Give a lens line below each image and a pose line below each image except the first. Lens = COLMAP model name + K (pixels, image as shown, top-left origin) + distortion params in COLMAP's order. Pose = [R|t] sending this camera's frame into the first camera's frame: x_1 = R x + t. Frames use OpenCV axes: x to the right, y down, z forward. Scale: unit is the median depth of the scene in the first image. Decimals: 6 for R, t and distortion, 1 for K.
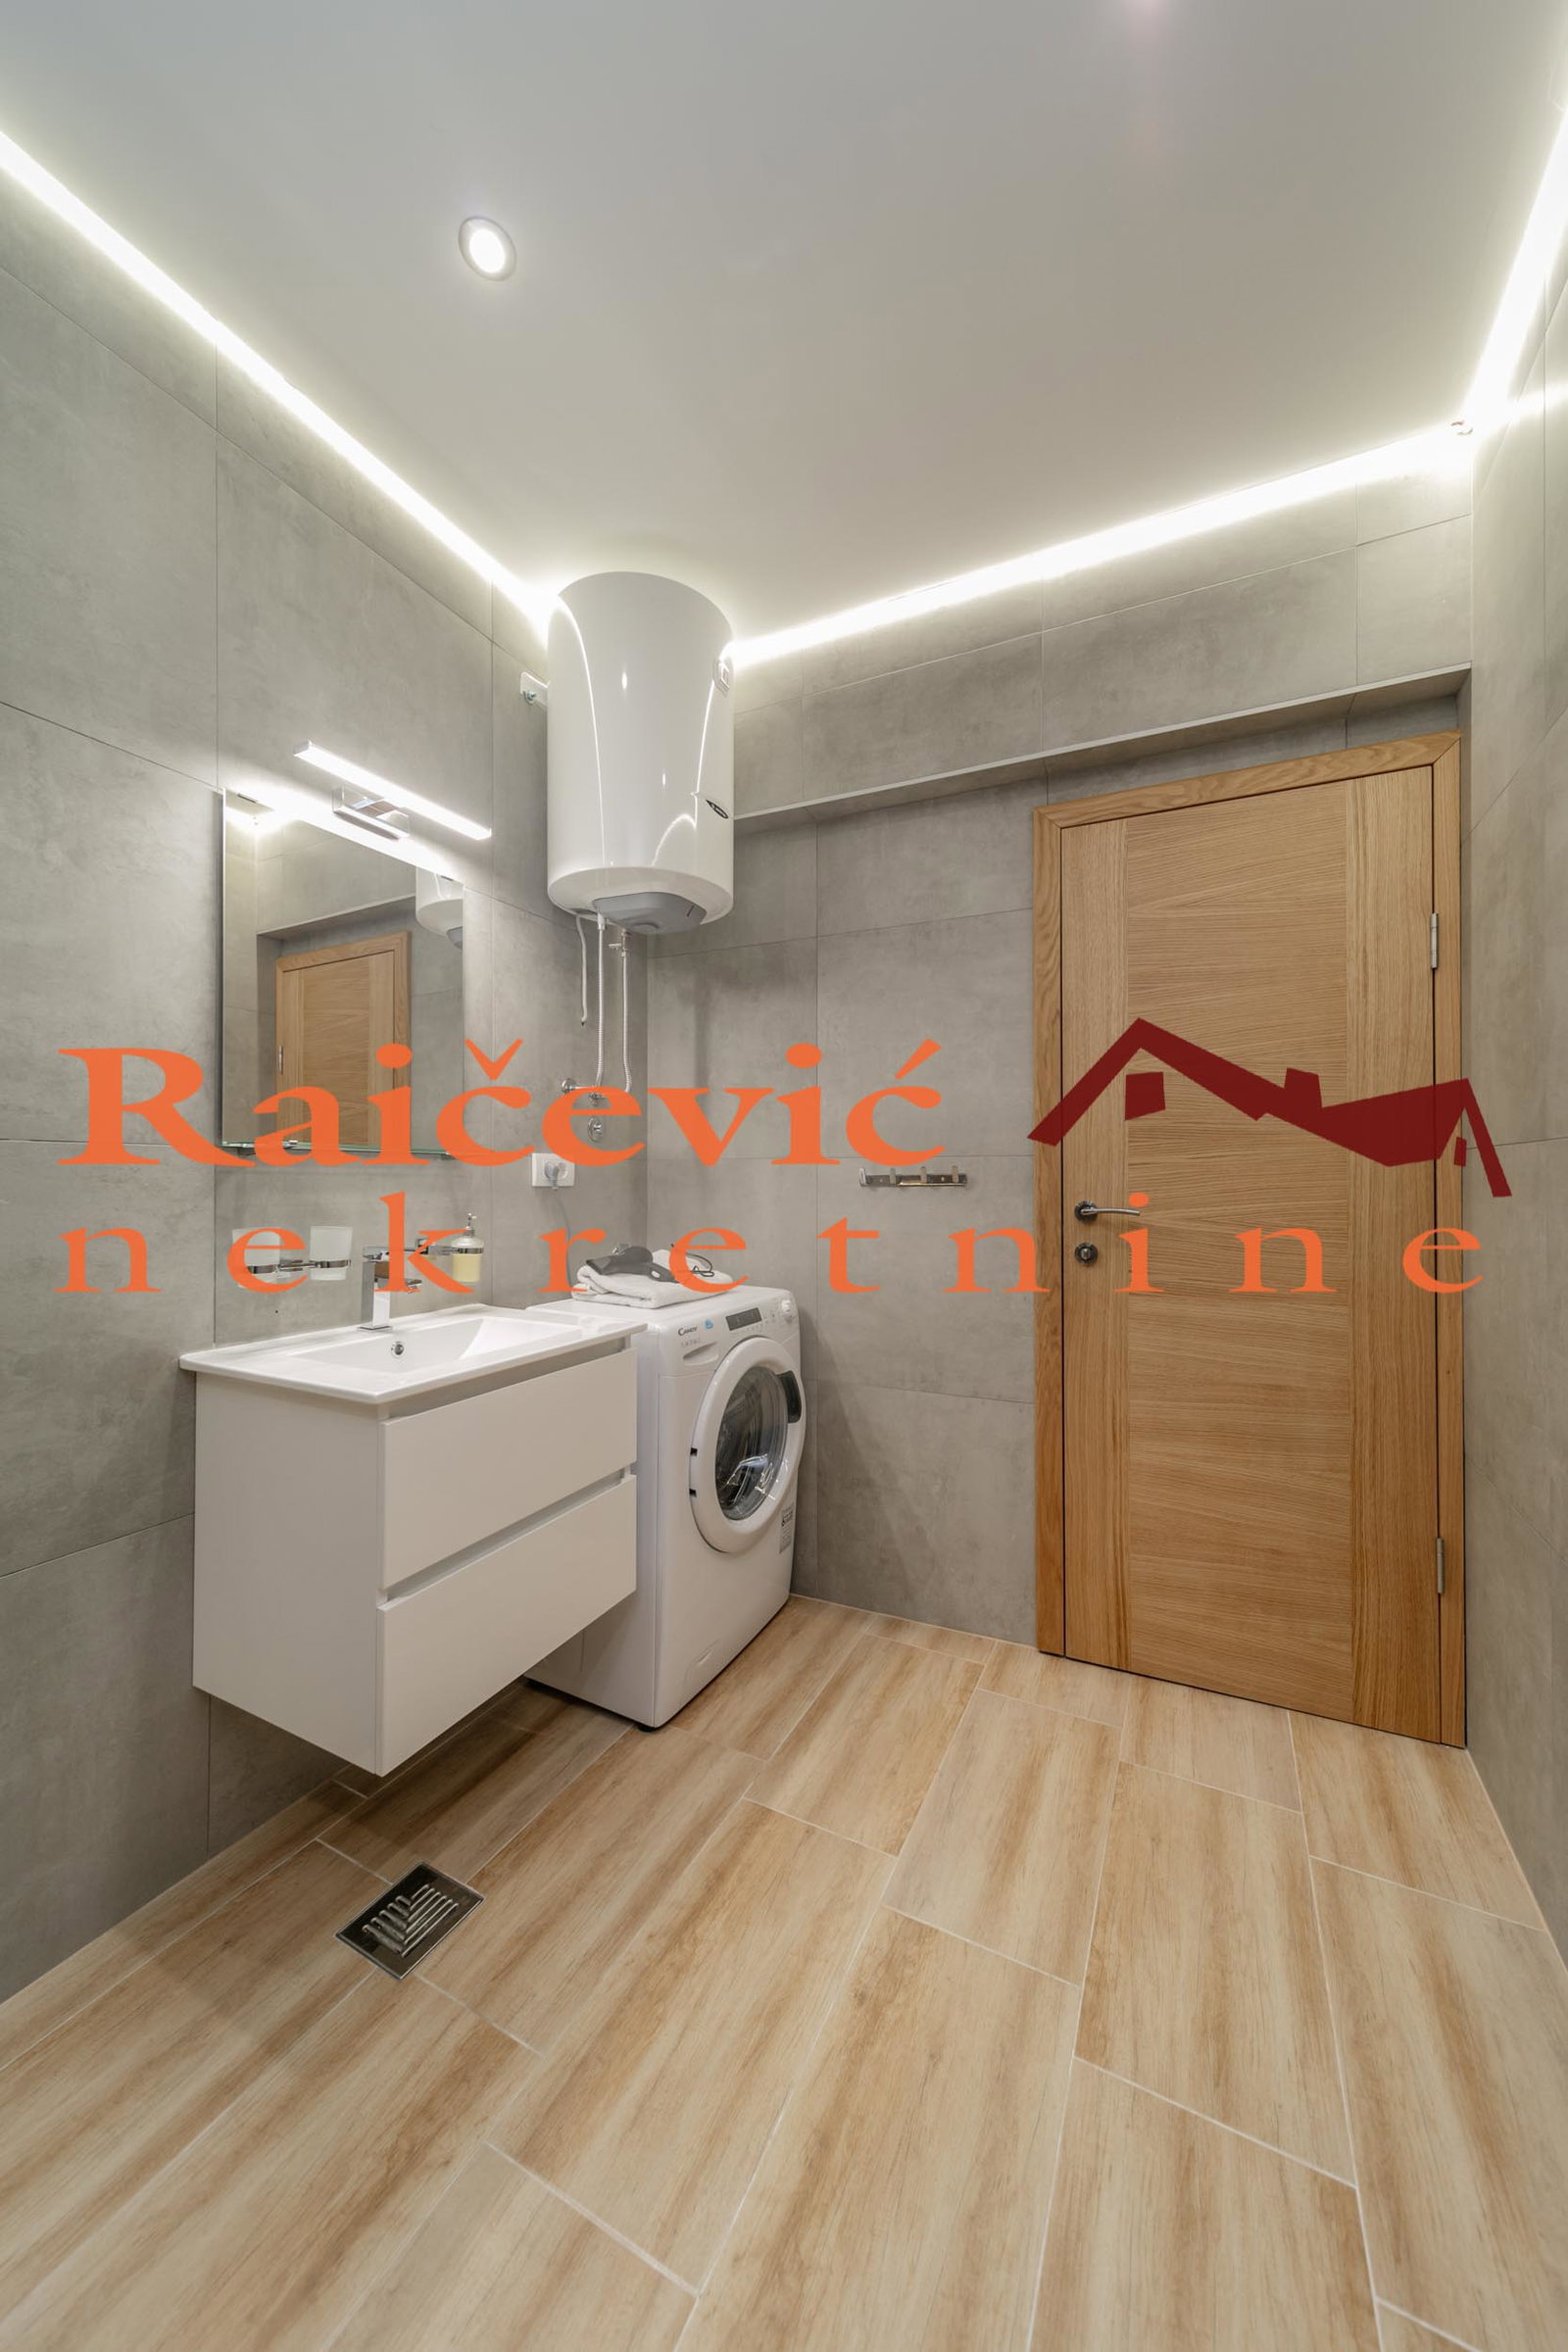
lens RADIAL K [[828.9, 0, 784.0], [0, 828.9, 1176.0], [0, 0, 1]] dist [0.000242, 0.000115]
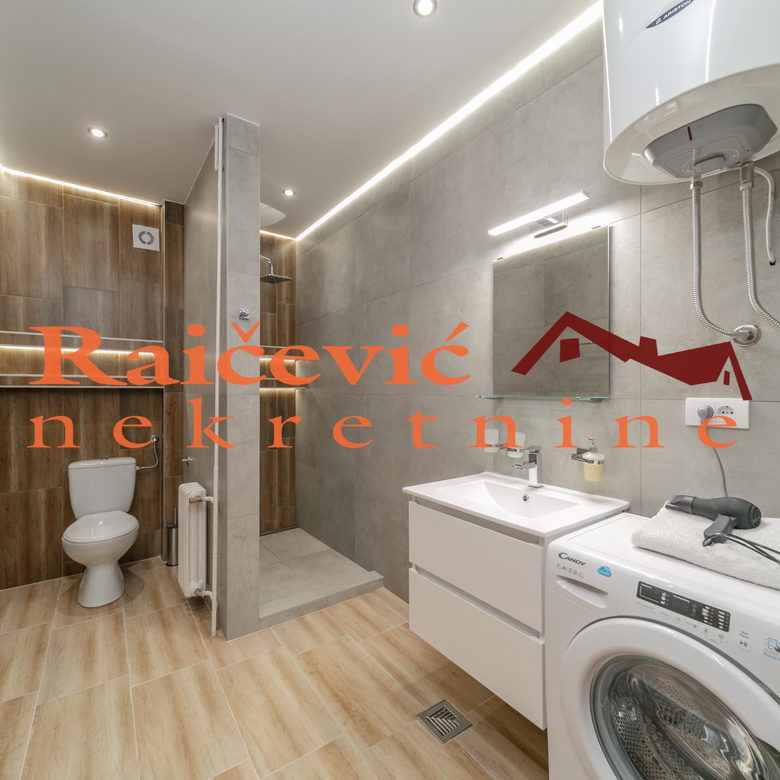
lens RADIAL K [[408.1, 0, 390.0], [0, 408.1, 390.0], [0, 0, 1]] dist [0.005116, 0.000713]
pose [[-0.463789, 0.000673, -0.885946, 0.692219], [0.002915, 0.999995, -0.000767, -0.063679], [0.885941, -0.002938, -0.463789, 1.452633]]
